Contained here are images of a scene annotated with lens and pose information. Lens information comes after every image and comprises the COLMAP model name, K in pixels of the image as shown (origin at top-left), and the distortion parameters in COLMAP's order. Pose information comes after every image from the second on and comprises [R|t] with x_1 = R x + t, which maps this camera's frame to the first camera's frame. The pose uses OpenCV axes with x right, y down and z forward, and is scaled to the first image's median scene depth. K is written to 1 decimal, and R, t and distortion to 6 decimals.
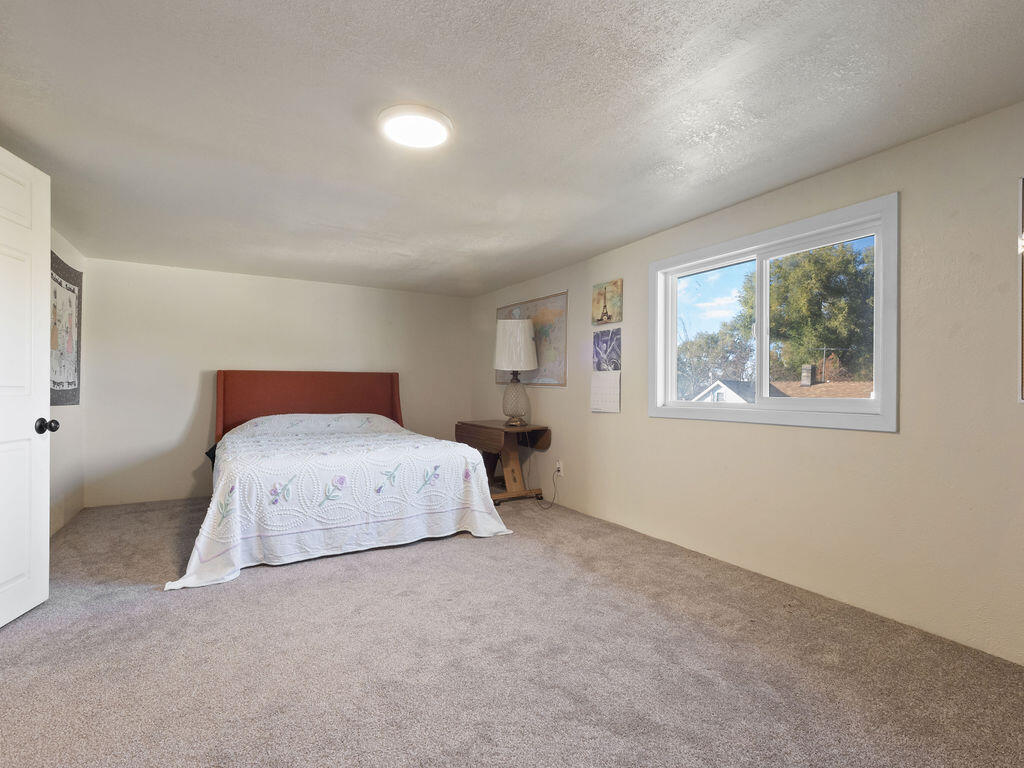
lens RADIAL K [[493.4, 0, 514.8], [0, 493.4, 387.7], [0, 0, 1]] dist [0.002514, -0.000444]
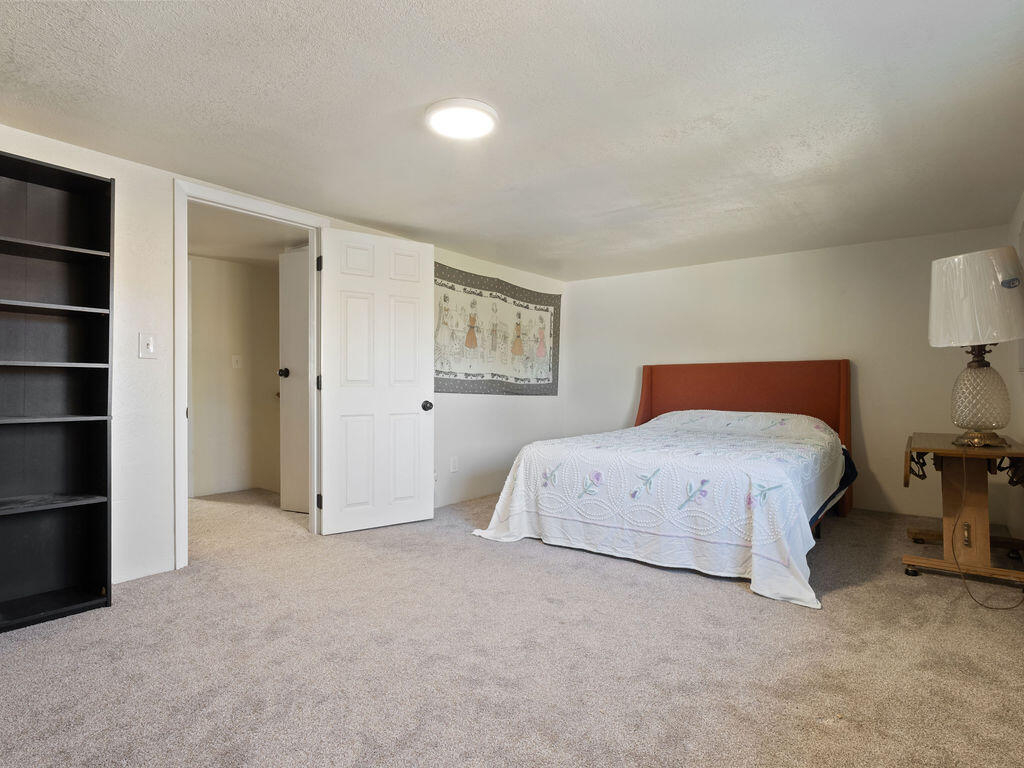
lens RADIAL K [[553.0, 0, 513.4], [0, 553.0, 384.5], [0, 0, 1]] dist [0.003324, 0.004693]
pose [[0.392718, -0.004920, -0.919646, 0.549350], [0.002892, 0.999987, -0.004115, 0.013236], [0.919654, -0.001044, 0.392728, 0.411203]]
